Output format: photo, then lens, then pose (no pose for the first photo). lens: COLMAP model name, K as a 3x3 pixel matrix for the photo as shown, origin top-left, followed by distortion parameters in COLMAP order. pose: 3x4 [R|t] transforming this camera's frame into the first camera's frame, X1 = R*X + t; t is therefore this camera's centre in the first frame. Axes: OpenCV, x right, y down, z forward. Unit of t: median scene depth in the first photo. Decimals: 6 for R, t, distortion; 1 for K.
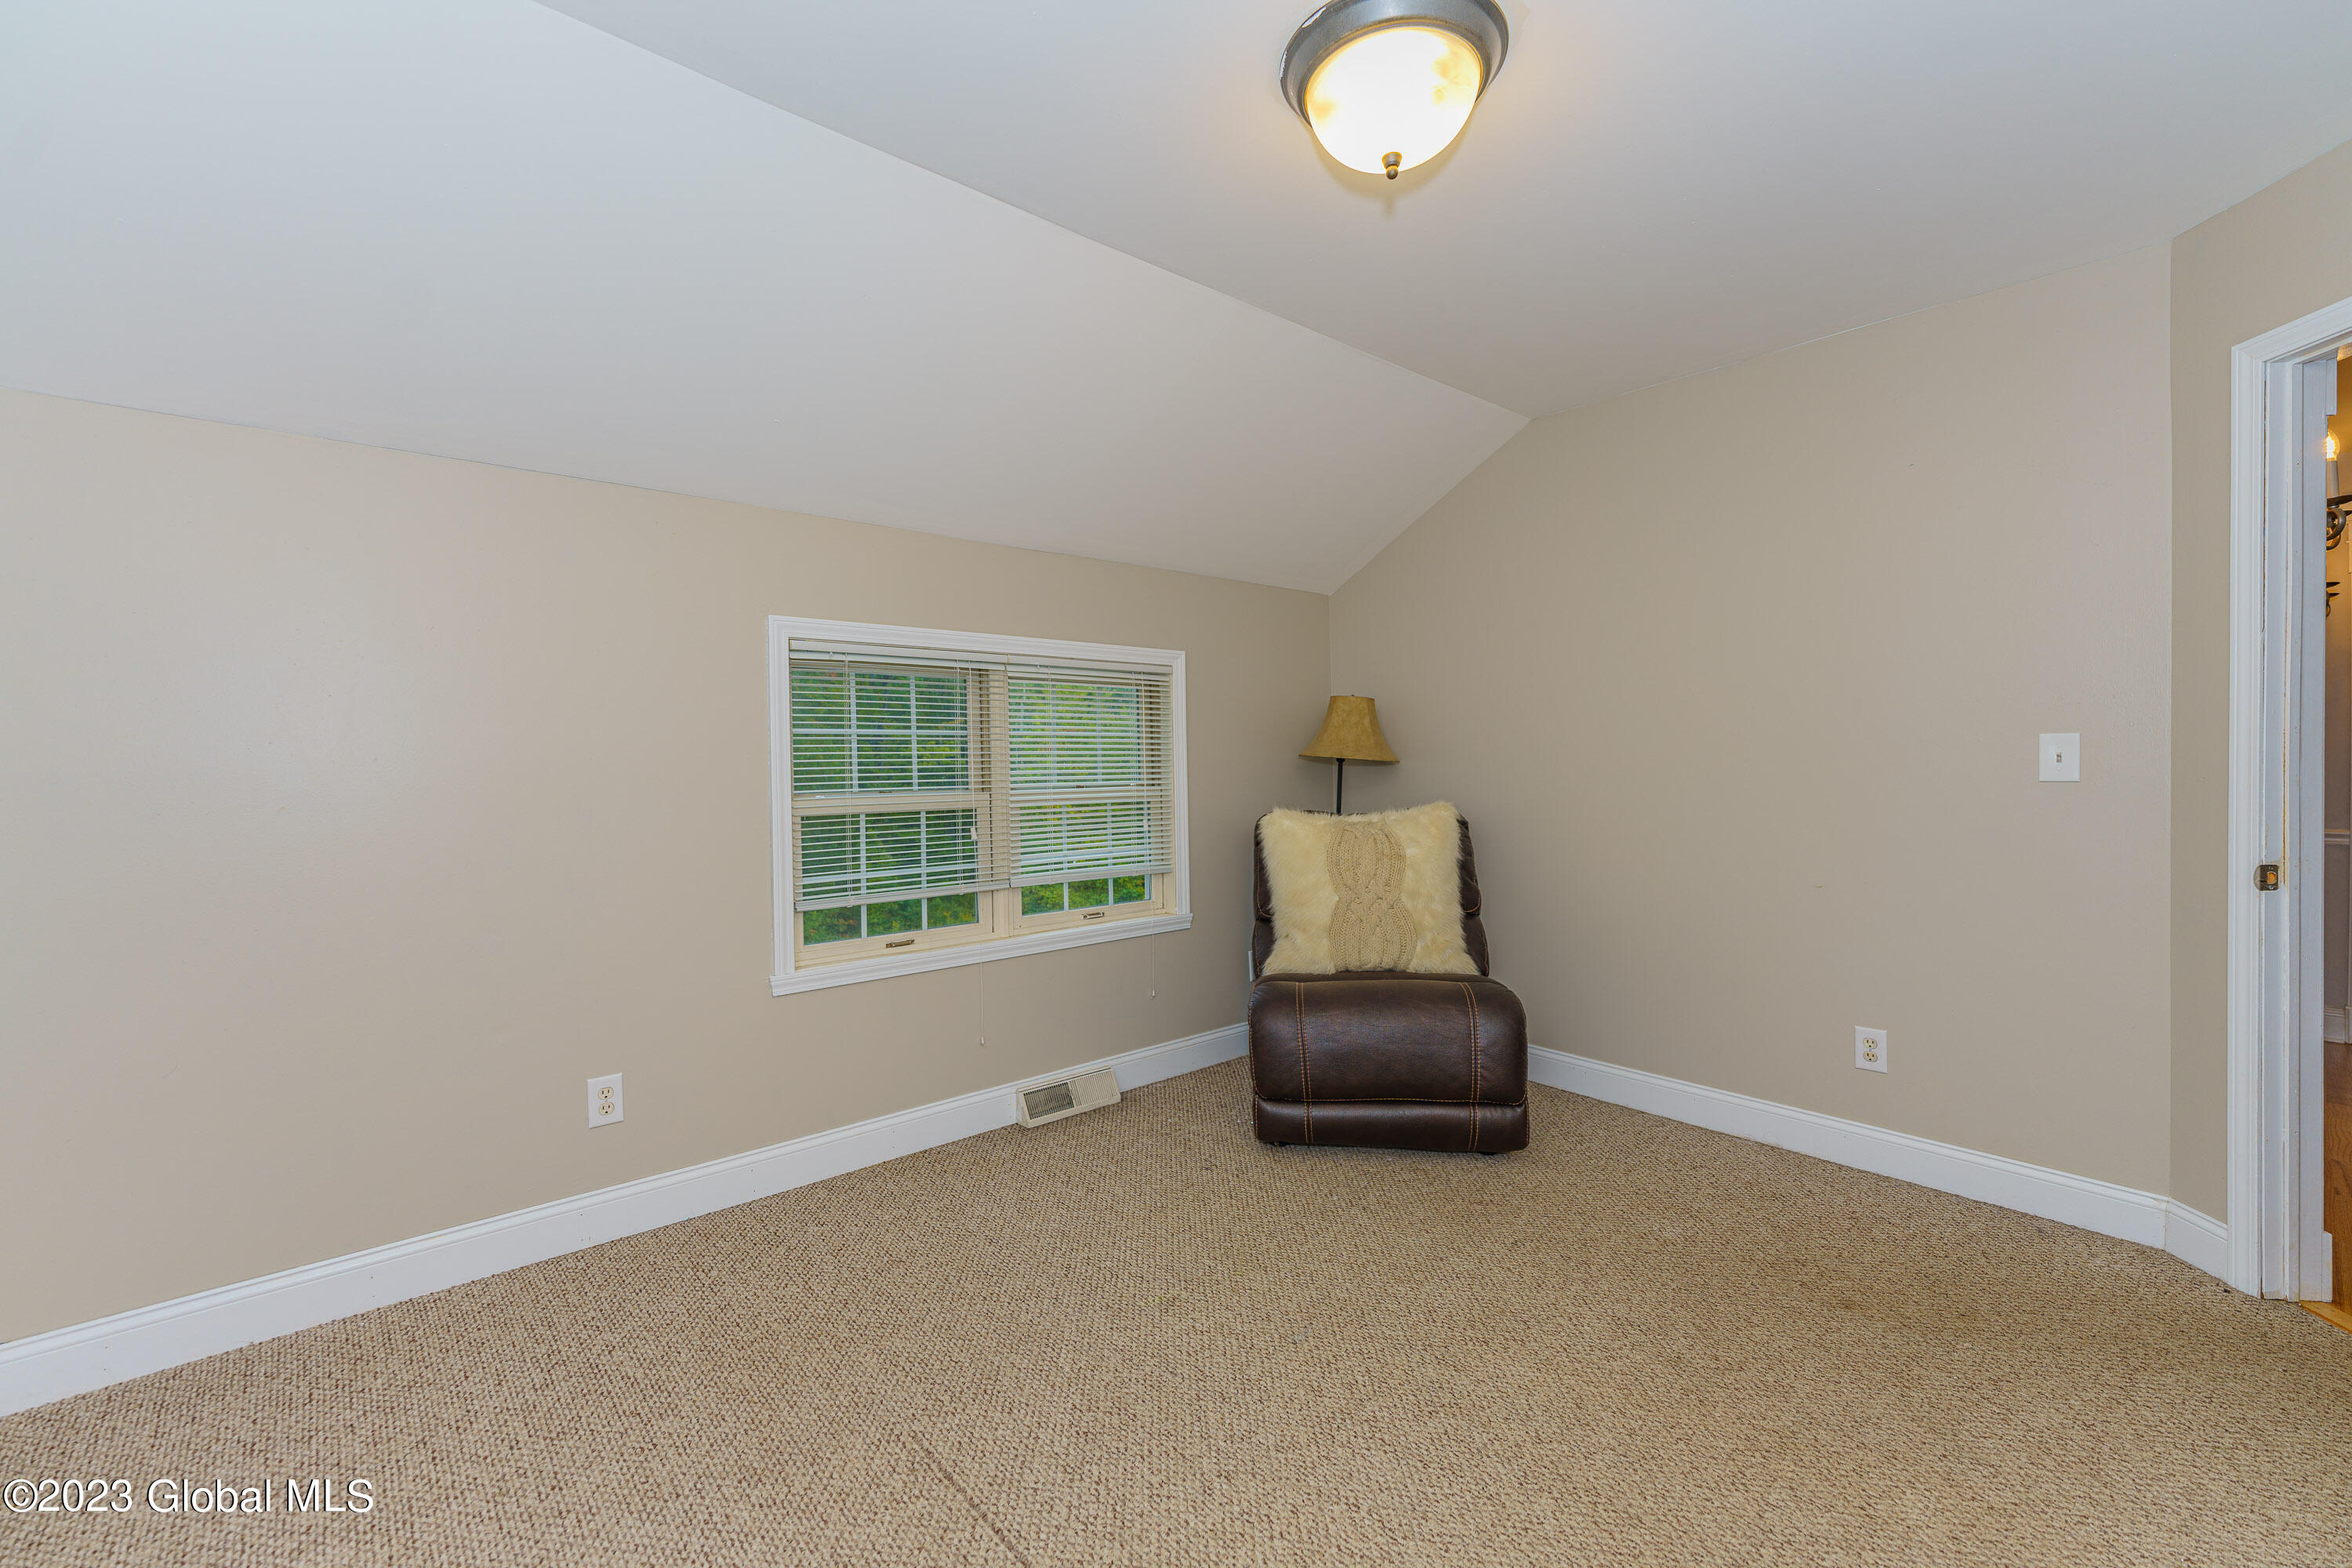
lens RADIAL K [[971.2, 0, 1168.8], [0, 971.2, 779.6], [0, 0, 1]] dist [-0.003041, -0.000304]
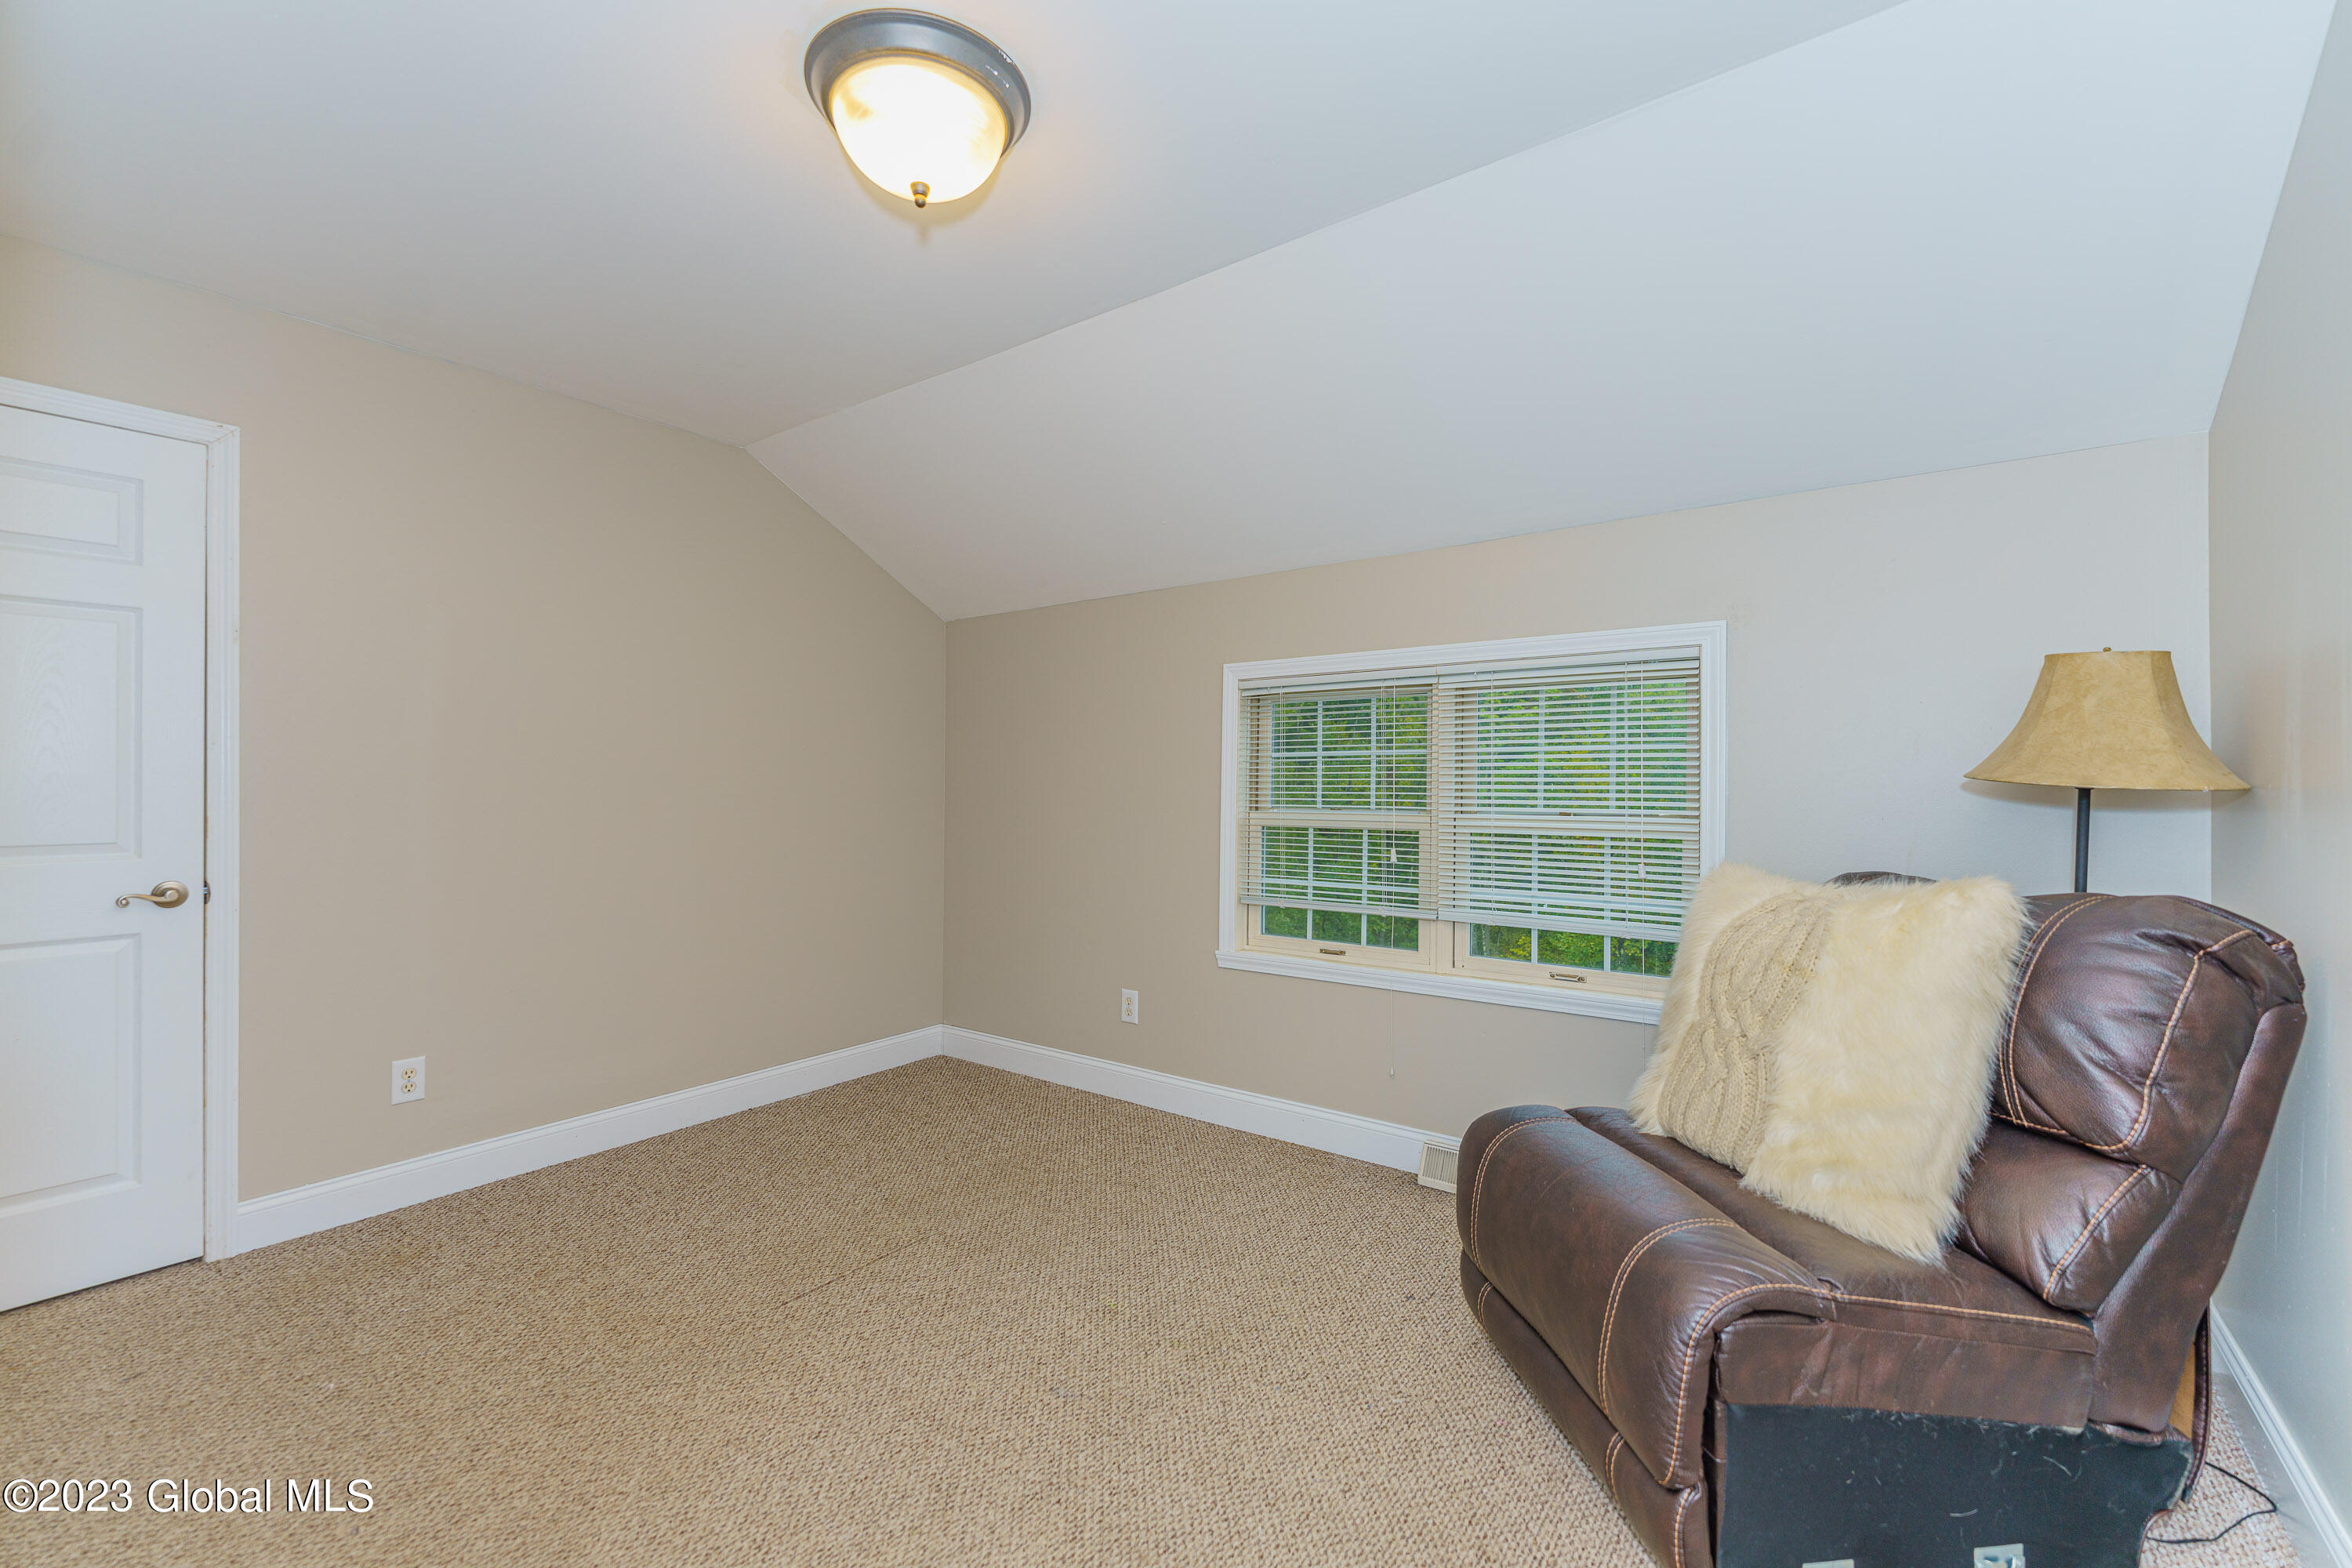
lens RADIAL K [[971.2, 0, 1168.7], [0, 971.2, 775.8], [0, 0, 1]] dist [-0.003041, -0.000304]
pose [[0.219003, 0.008664, -0.975686, 0.701158], [-0.018992, 0.999809, 0.004615, -0.024930], [0.975539, 0.017519, 0.219125, 0.570706]]
